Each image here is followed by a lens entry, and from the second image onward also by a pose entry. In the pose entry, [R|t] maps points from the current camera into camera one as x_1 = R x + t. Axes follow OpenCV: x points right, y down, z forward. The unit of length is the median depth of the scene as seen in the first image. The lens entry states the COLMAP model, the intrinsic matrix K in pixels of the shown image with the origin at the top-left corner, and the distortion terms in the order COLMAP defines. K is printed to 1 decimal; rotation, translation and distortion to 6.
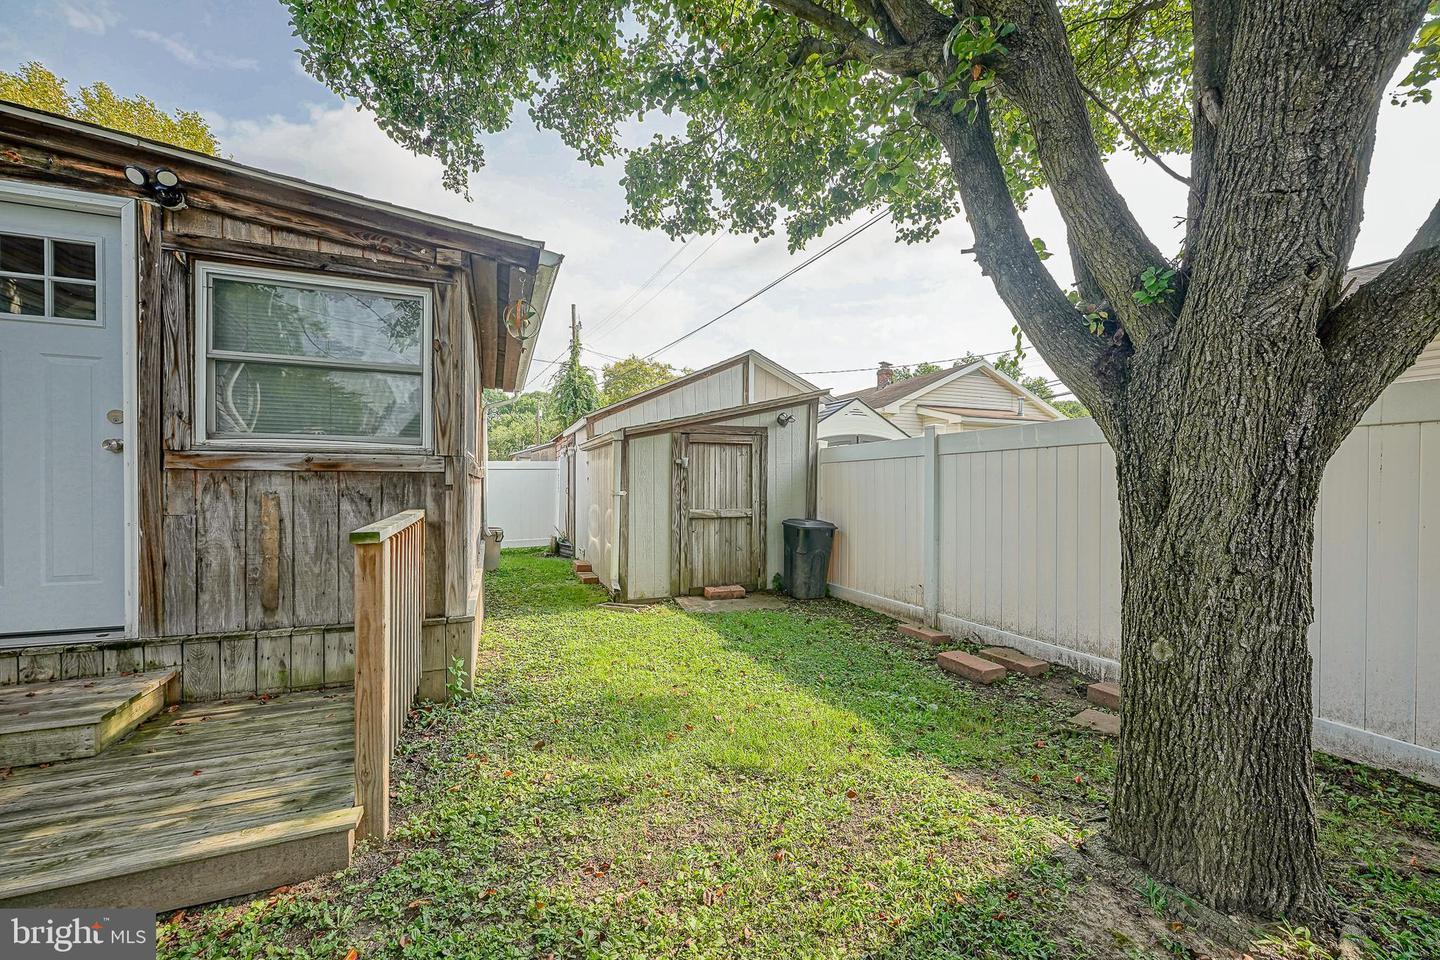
lens RADIAL K [[572.5, 0, 728.2], [0, 572.5, 481.1], [0, 0, 1]] dist [0.001134, 0.000241]
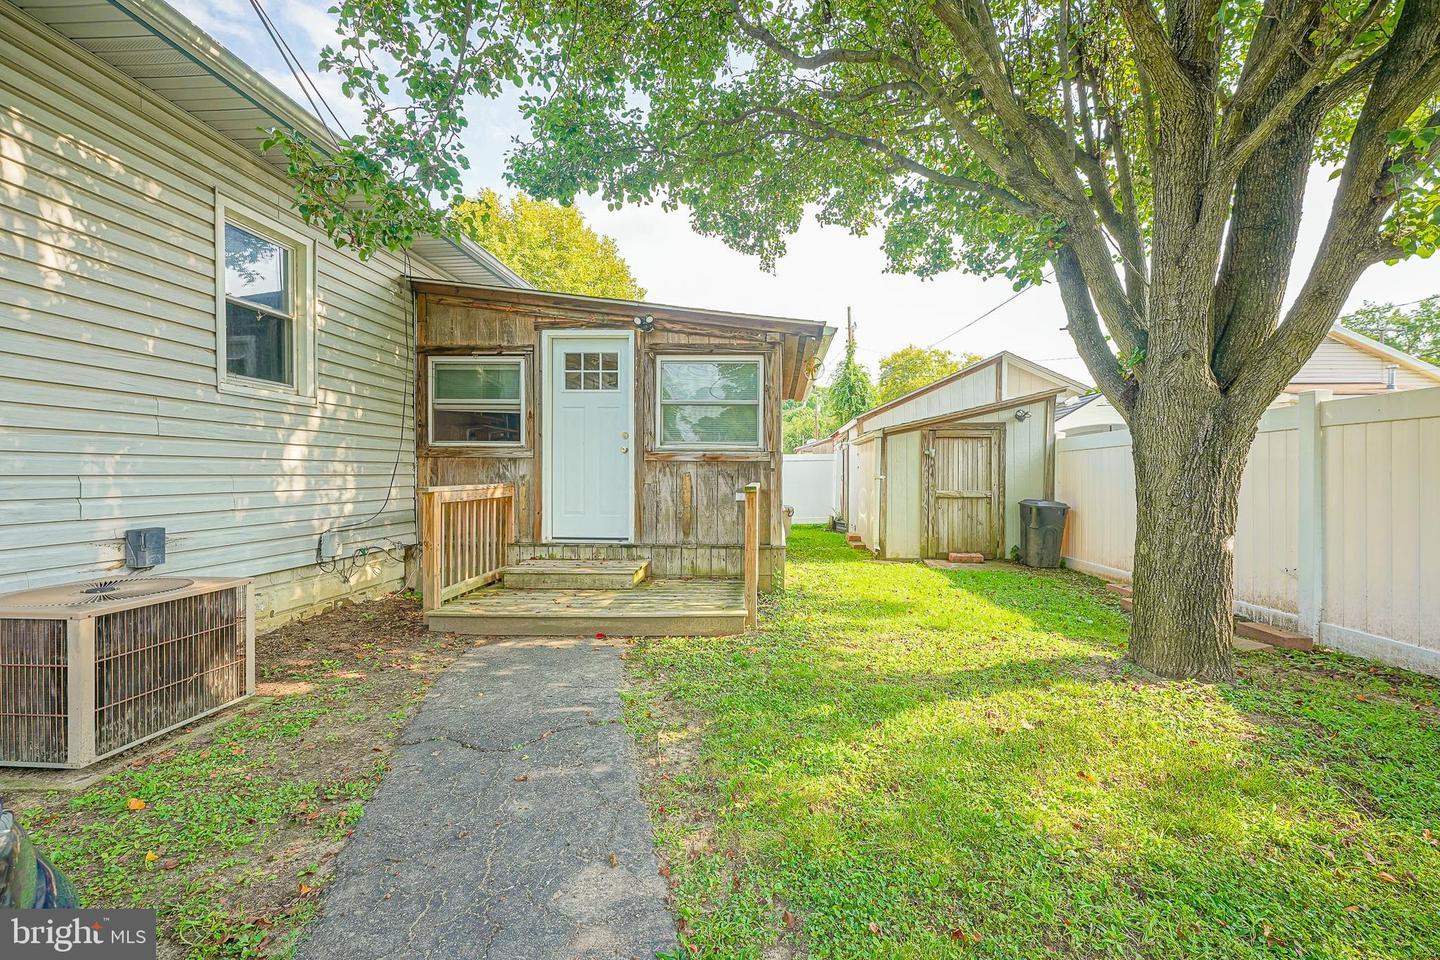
lens RADIAL K [[572.5, 0, 728.2], [0, 572.5, 481.1], [0, 0, 1]] dist [0.001134, 0.000241]
pose [[0.889791, 0.005885, -0.456329, 0.121392], [0.000388, 0.999907, 0.013651, 0.014117], [0.456367, -0.012324, 0.889706, -0.399806]]
